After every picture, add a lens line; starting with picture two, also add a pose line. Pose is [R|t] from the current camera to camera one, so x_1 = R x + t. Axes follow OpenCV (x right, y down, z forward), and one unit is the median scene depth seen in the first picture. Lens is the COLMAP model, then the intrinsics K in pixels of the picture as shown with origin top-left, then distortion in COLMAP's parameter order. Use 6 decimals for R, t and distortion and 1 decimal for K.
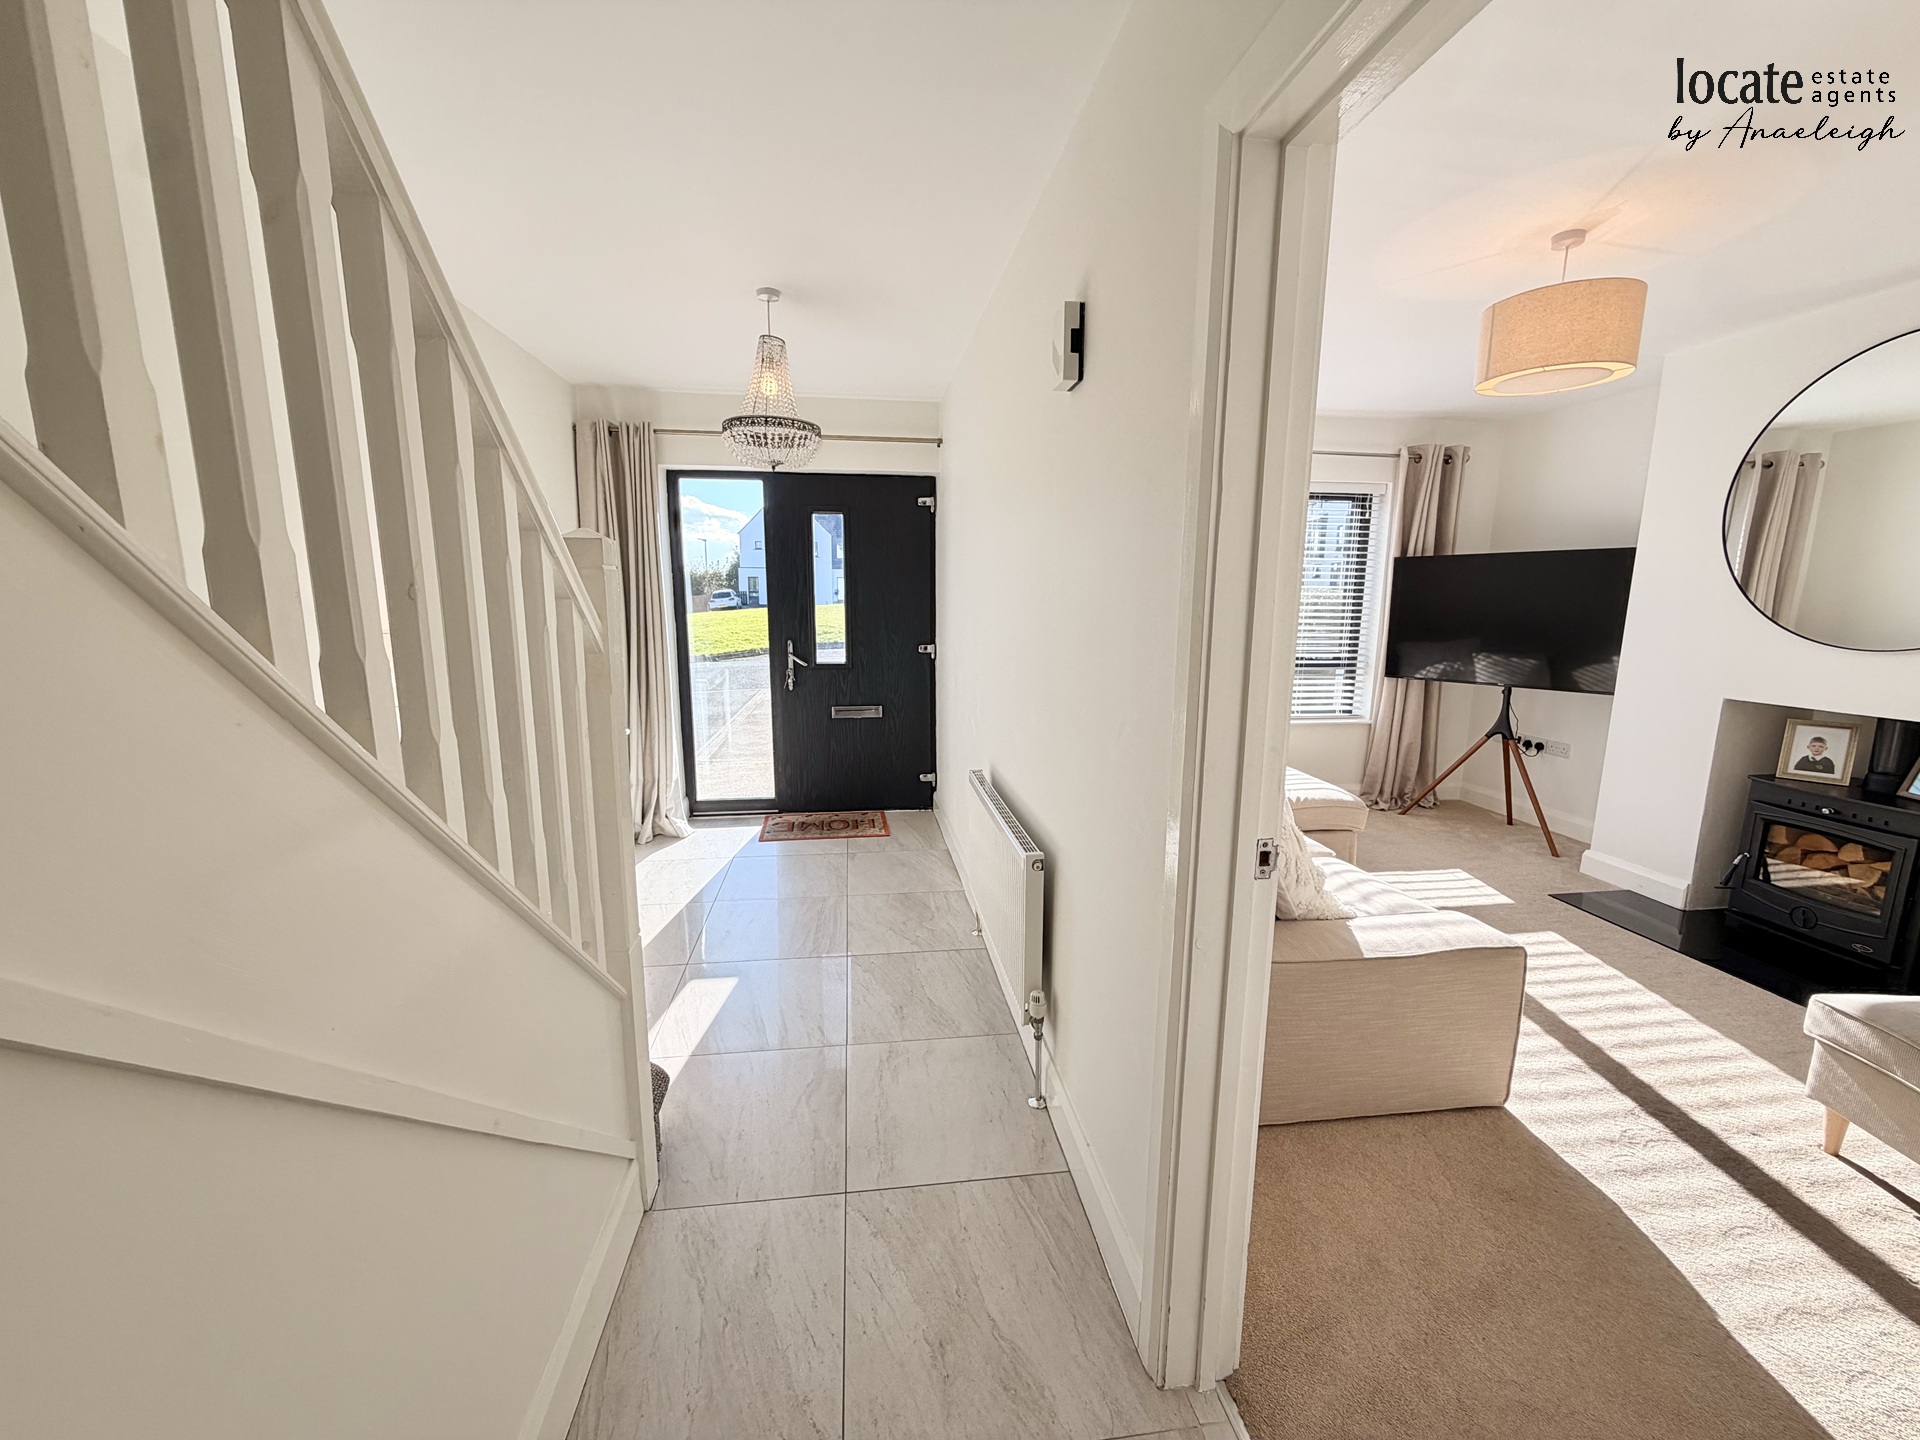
lens RADIAL K [[764.9, 0, 954.5], [0, 764.9, 724.7], [0, 0, 1]] dist [-0.001450, 0.000536]
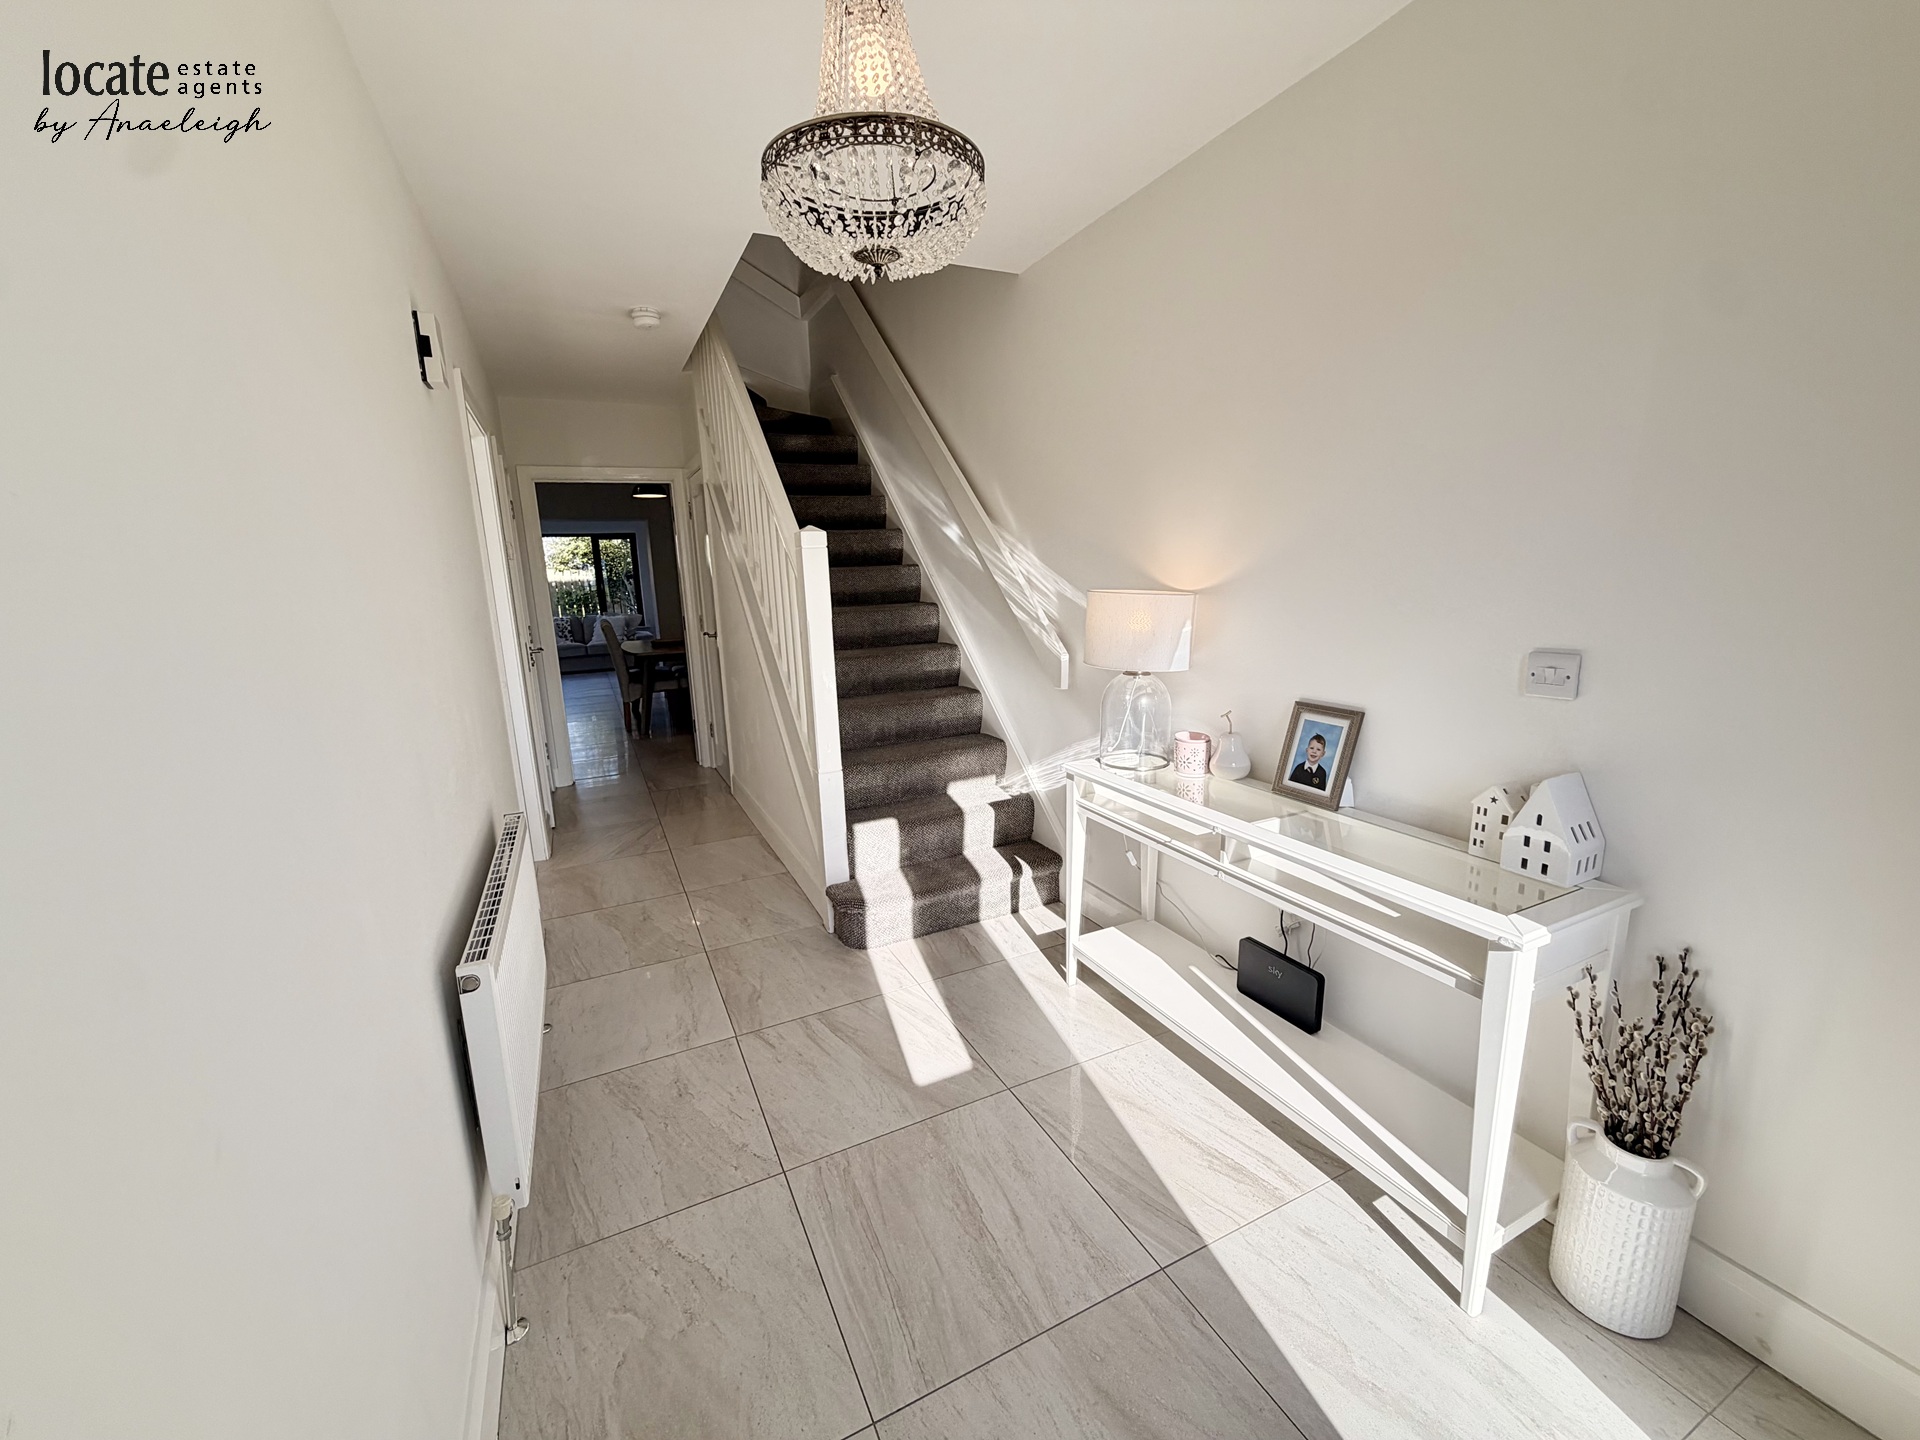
lens RADIAL K [[764.9, 0, 958.3], [0, 764.9, 725.7], [0, 0, 1]] dist [-0.001450, 0.000536]
pose [[-0.947550, 0.090129, -0.306637, -0.093737], [-0.027458, 0.932911, 0.359058, -0.192371], [0.318427, 0.348645, -0.881505, 1.159074]]
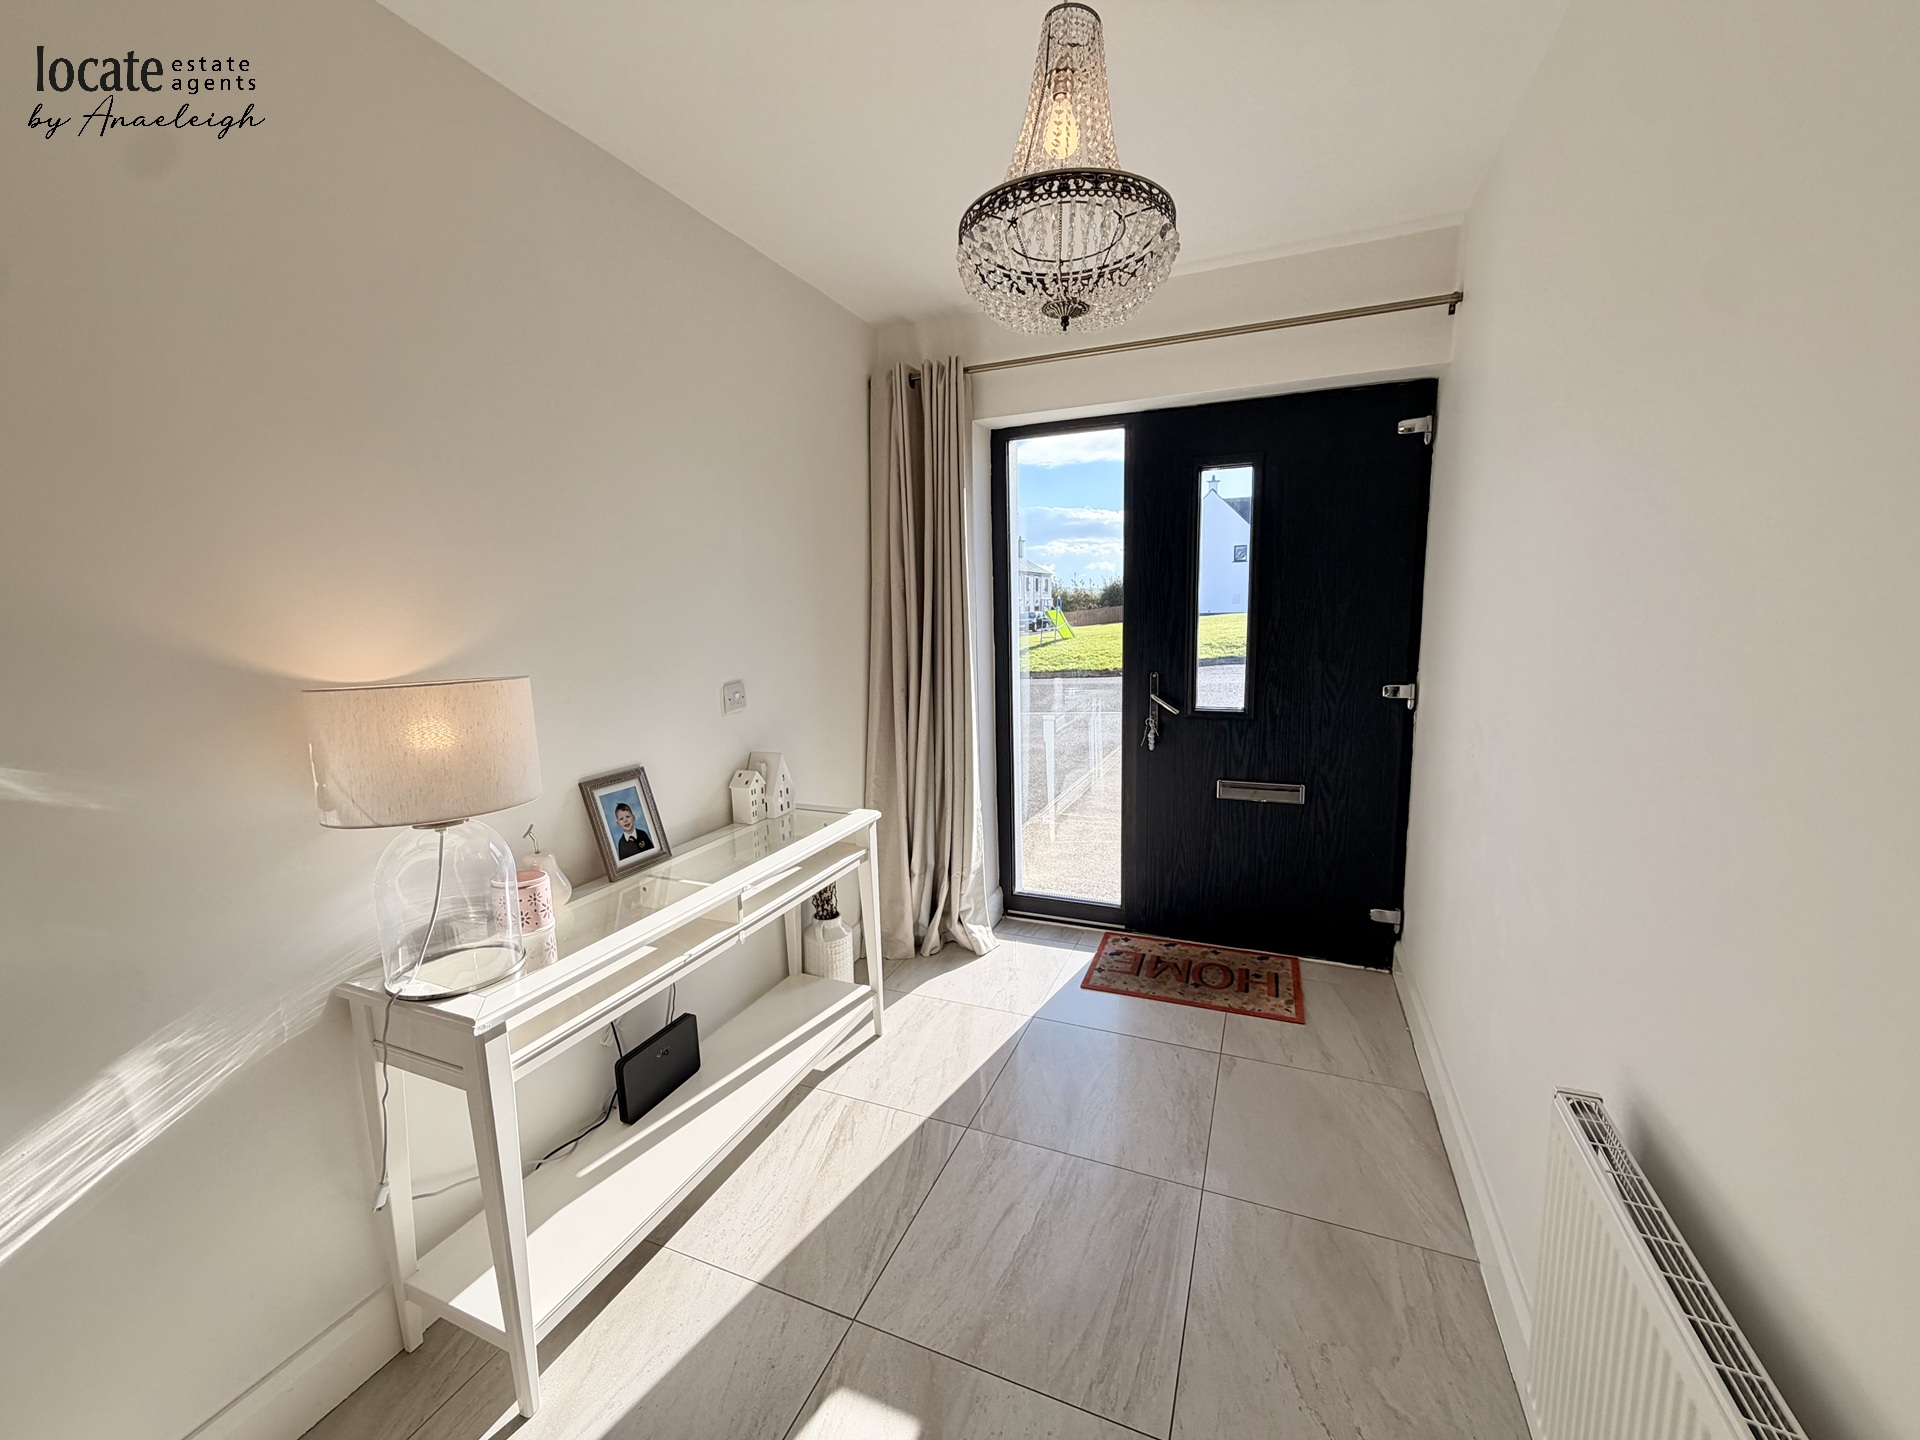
lens RADIAL K [[764.9, 0, 954.2], [0, 764.9, 720.0], [0, 0, 1]] dist [-0.001450, 0.000536]
pose [[0.859743, 0.052250, -0.508047, -0.031767], [-0.060772, 0.998152, -0.000187, -0.061504], [0.507098, 0.031036, 0.861329, 0.369367]]
